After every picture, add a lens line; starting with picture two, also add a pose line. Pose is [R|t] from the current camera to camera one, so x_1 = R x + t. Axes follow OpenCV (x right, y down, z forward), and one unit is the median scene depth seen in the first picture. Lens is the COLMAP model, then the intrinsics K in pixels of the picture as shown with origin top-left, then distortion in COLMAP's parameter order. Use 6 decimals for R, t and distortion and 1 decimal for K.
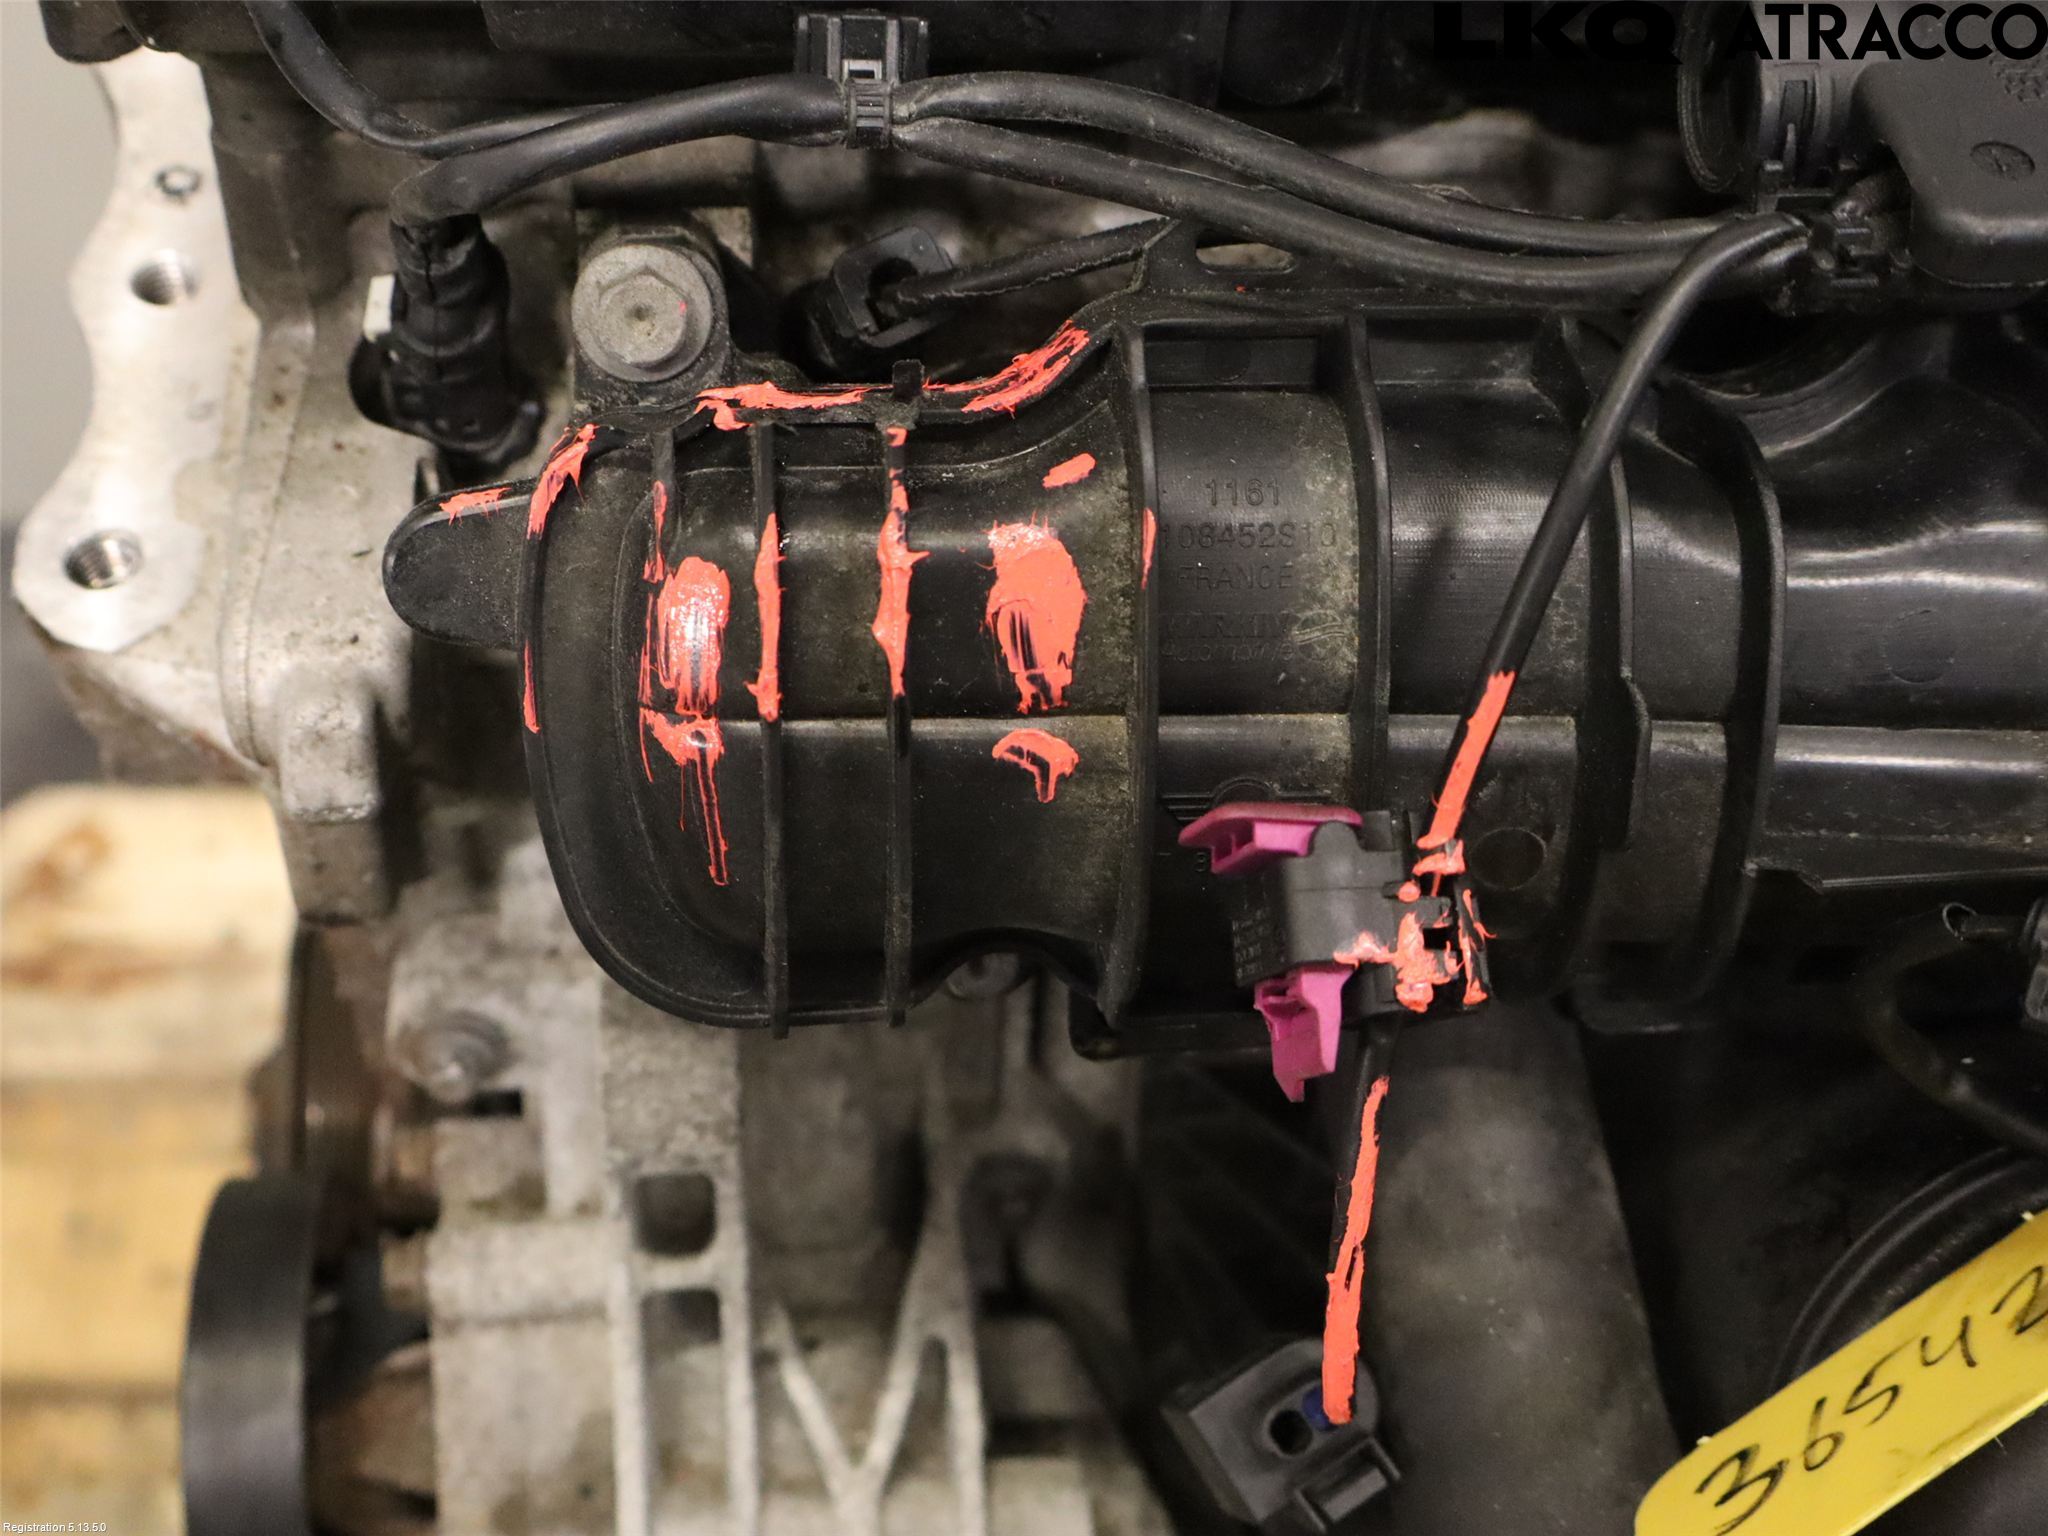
lens RADIAL K [[2503.3, 0, 1024.0], [0, 2503.3, 768.0], [0, 0, 1]] dist [0.011894, -0.052260]
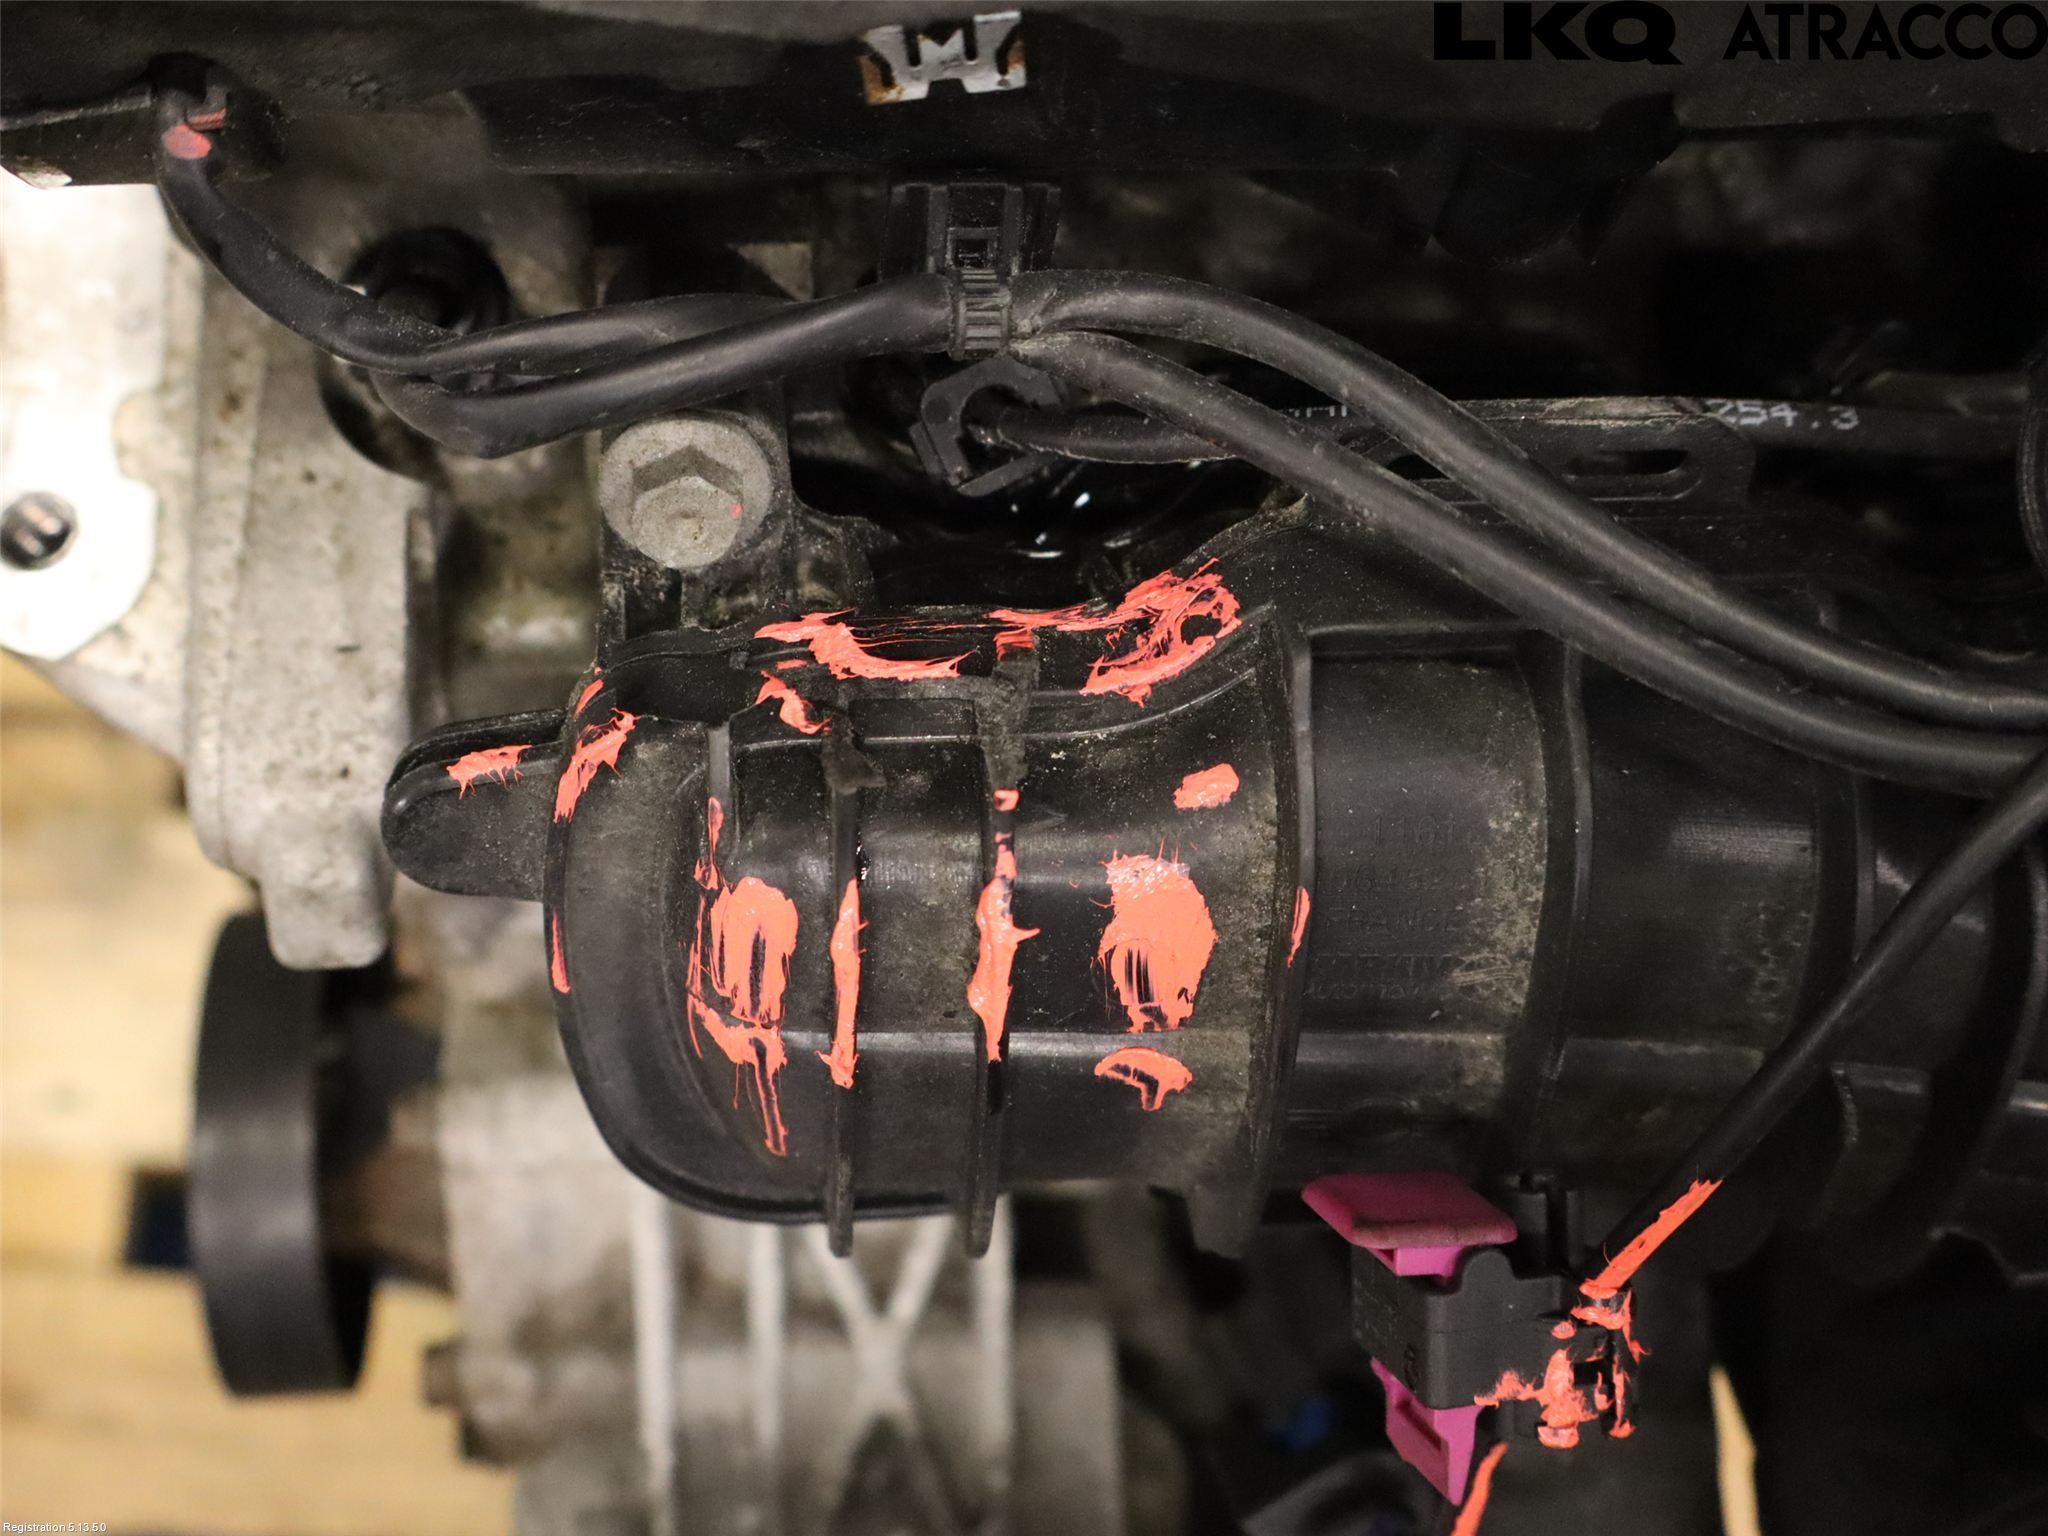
lens RADIAL K [[2503.3, 0, 1024.0], [0, 2503.3, 768.0], [0, 0, 1]] dist [0.011894, -0.052260]
pose [[0.998979, 0.040149, 0.020708, -0.059351], [-0.044841, 0.936893, 0.346728, -0.405423], [-0.005480, -0.347303, 0.937737, 0.219512]]
